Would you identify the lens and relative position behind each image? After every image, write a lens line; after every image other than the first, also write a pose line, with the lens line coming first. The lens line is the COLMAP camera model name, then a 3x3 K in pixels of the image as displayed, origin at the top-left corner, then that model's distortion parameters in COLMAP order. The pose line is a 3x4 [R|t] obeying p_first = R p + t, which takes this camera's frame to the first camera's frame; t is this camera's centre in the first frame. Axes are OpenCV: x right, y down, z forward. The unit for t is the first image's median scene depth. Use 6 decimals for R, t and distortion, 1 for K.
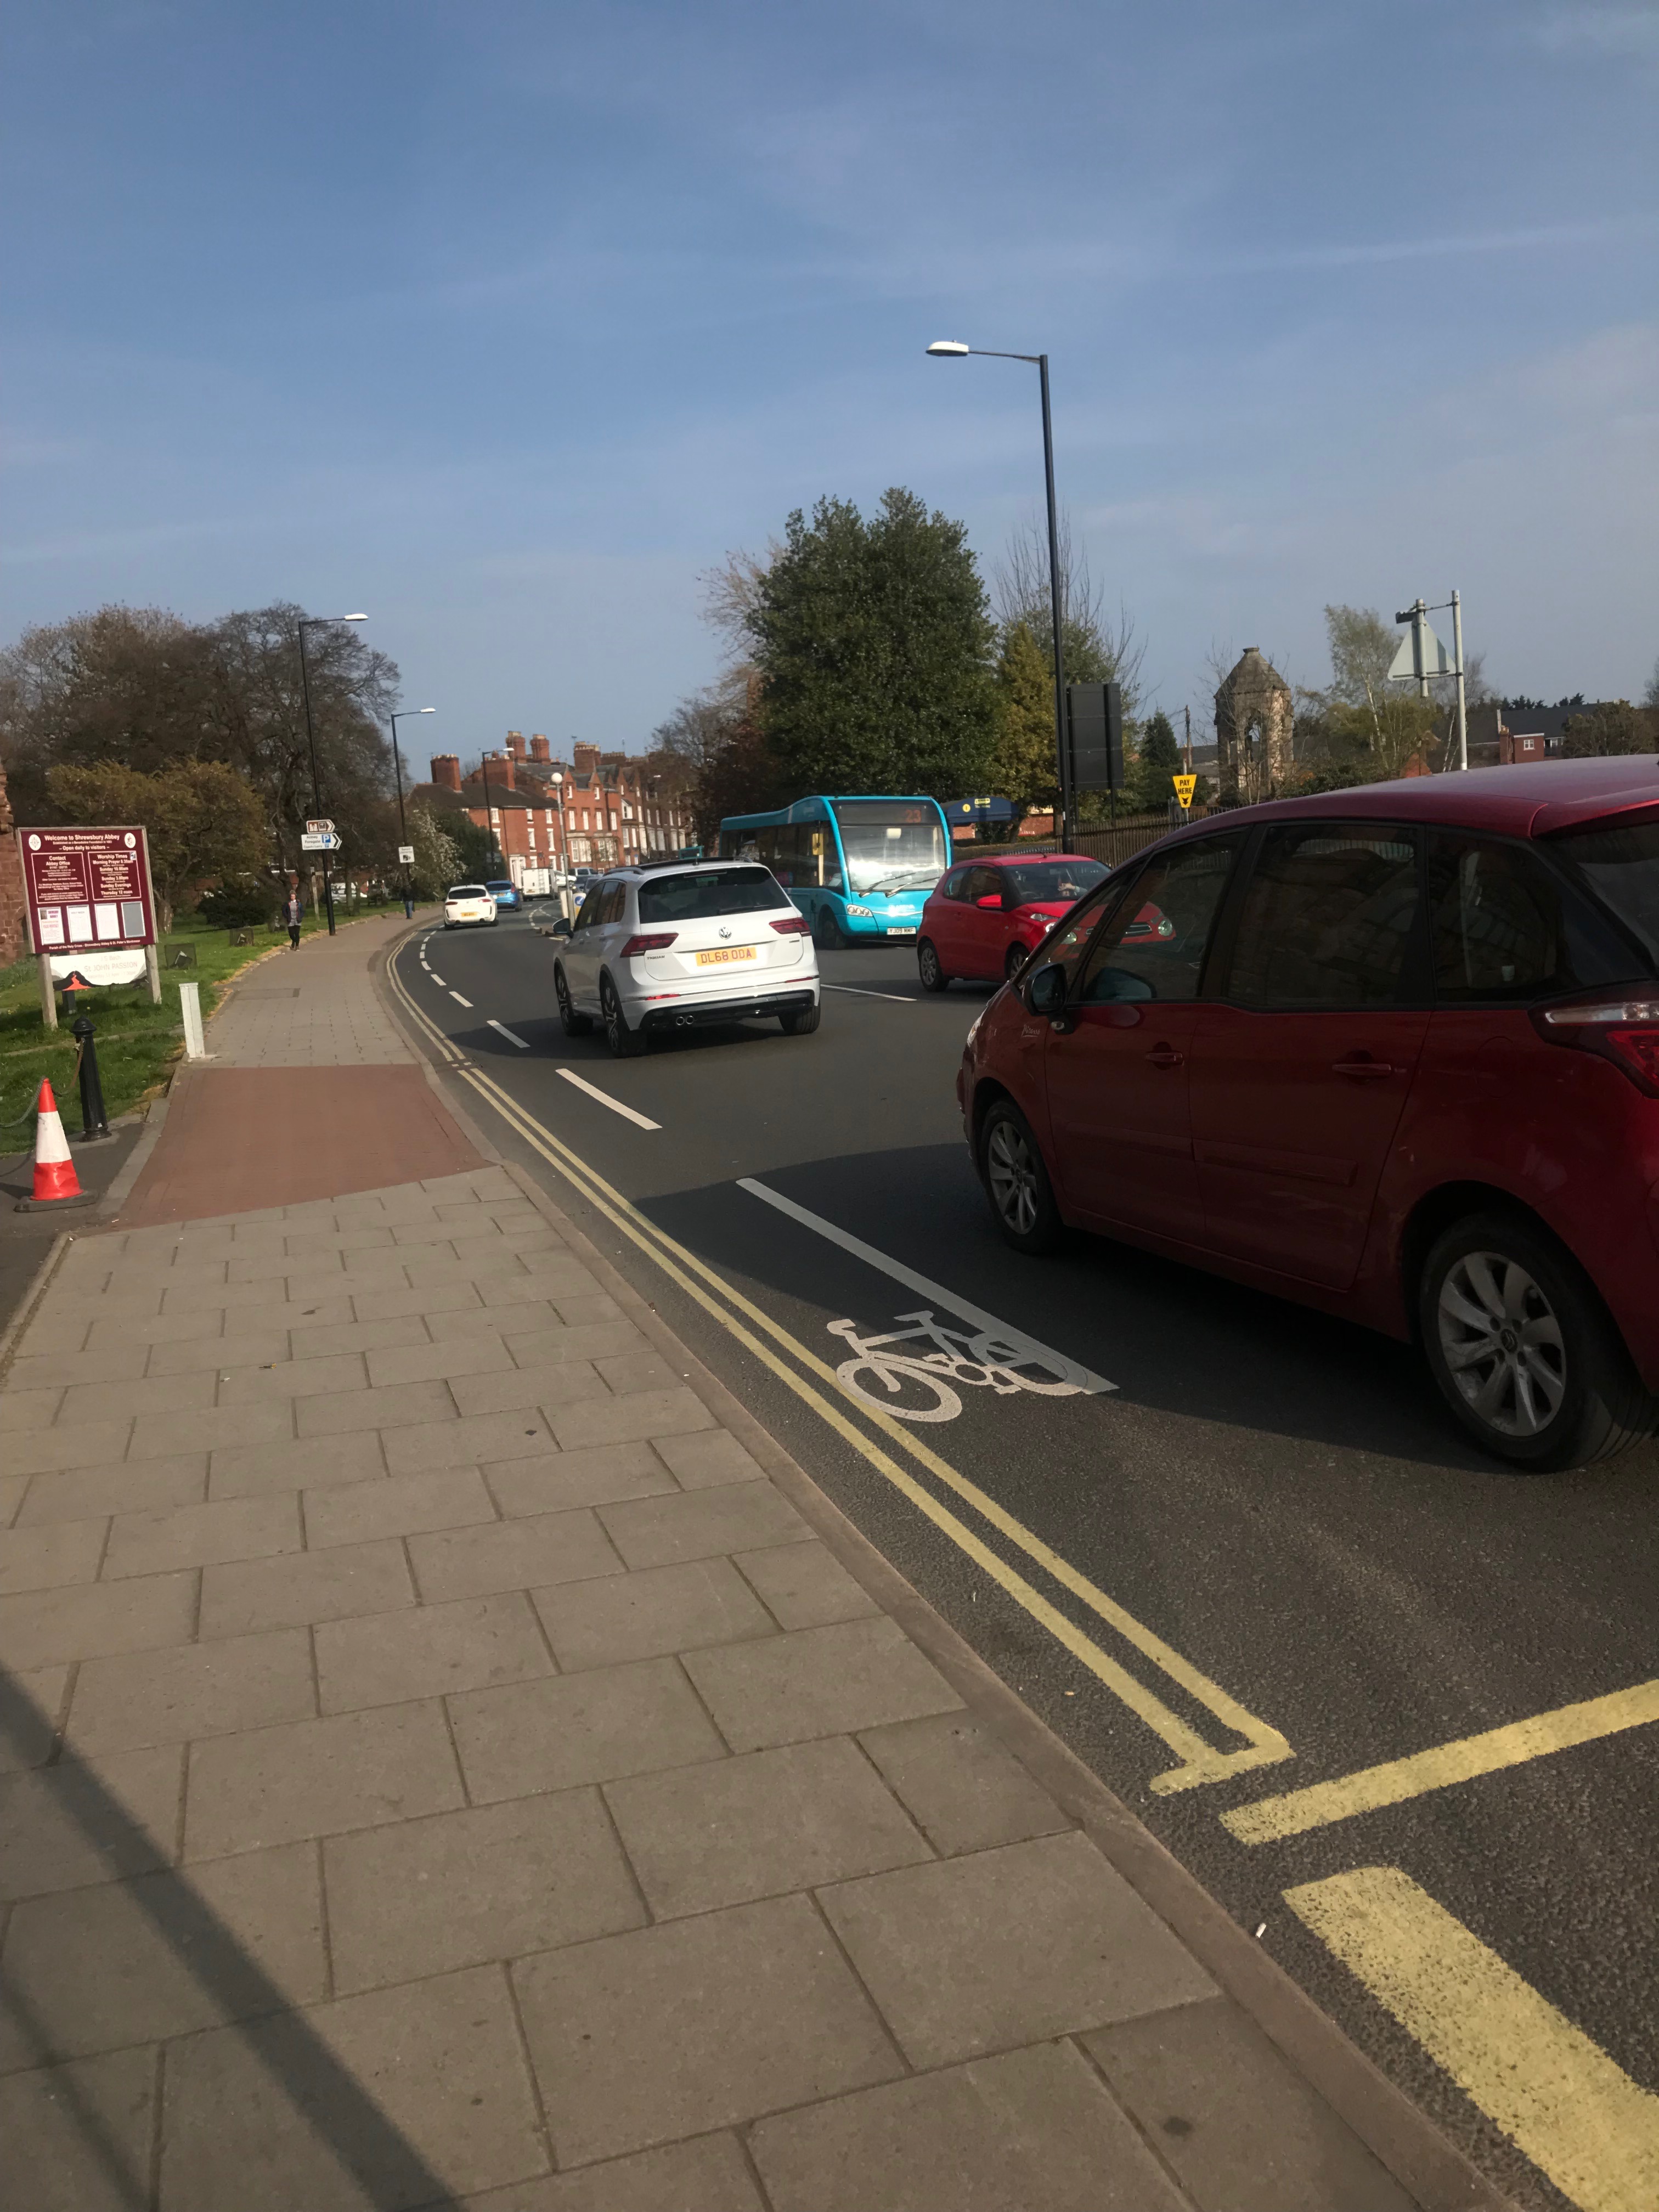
lens RADIAL K [[1826.4, 0, 827.0], [0, 1826.4, 1105.1], [0, 0, 1]] dist [0.050553, -0.039527]
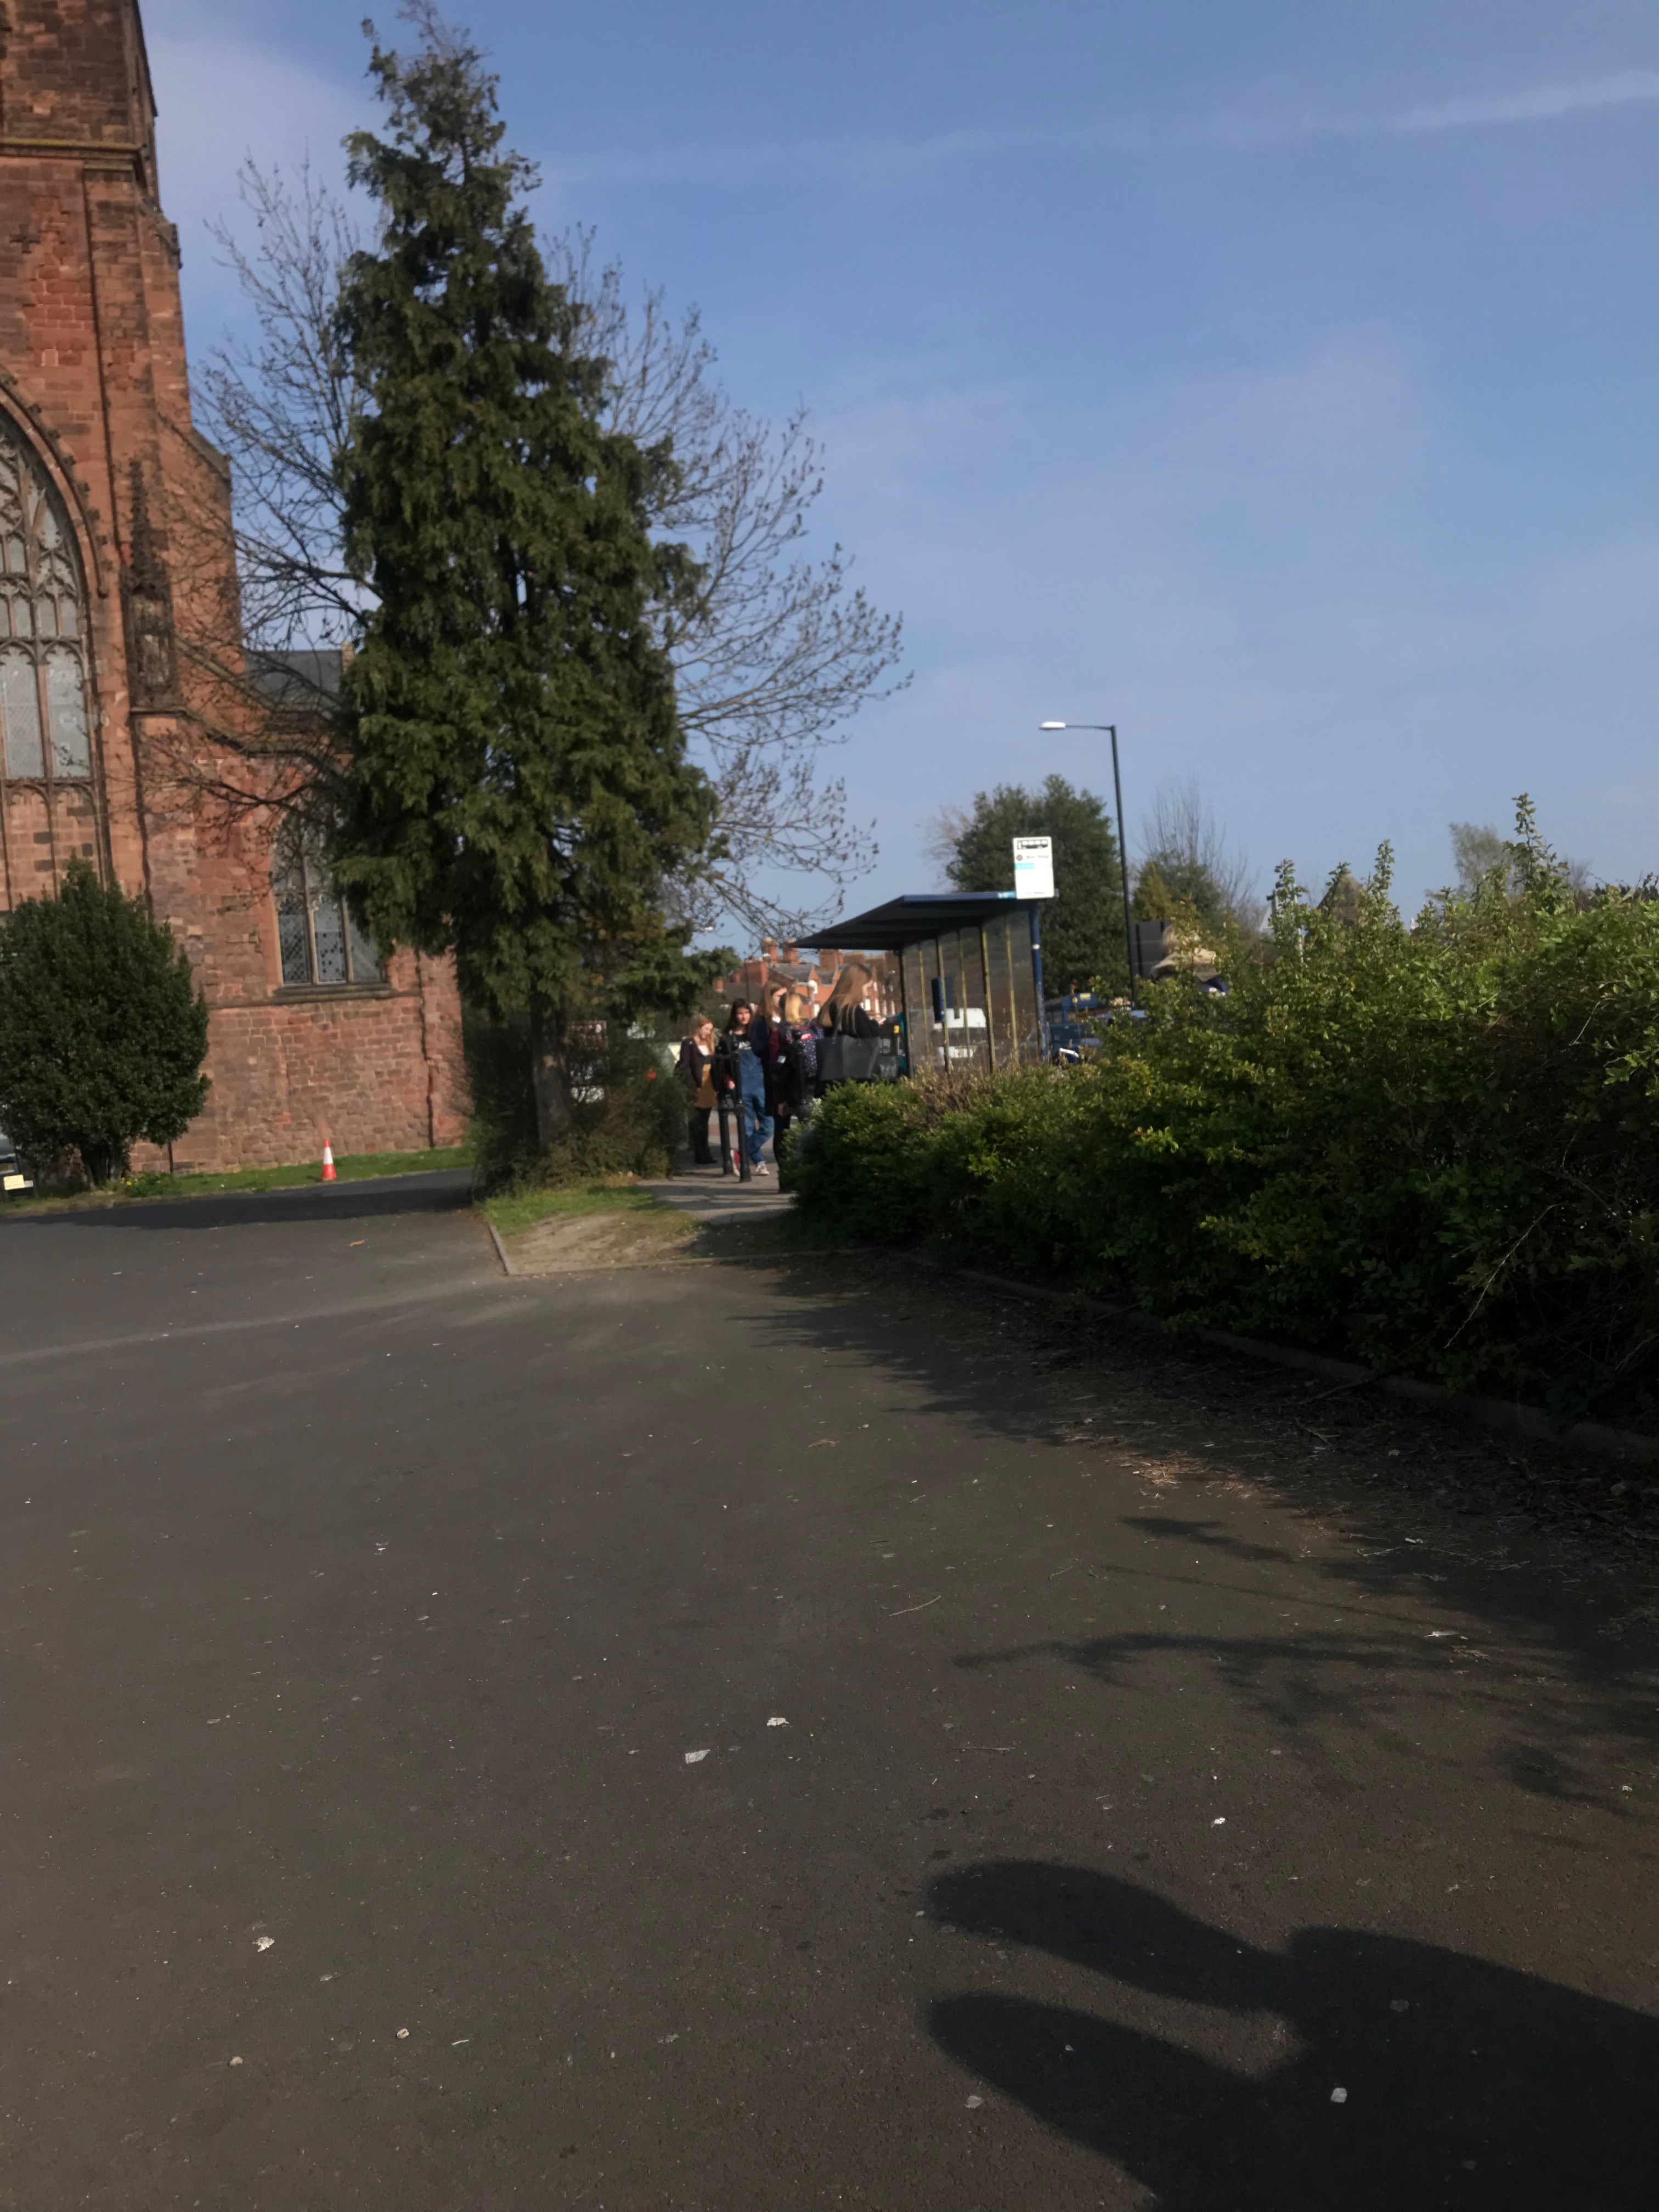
lens RADIAL K [[1826.4, 0, 831.1], [0, 1826.4, 1099.8], [0, 0, 1]] dist [0.050553, -0.039527]
pose [[0.991448, -0.009410, -0.130163, 0.344645], [-0.004072, 0.994680, -0.102928, 0.396825], [0.130439, 0.102578, 0.986136, -2.655925]]
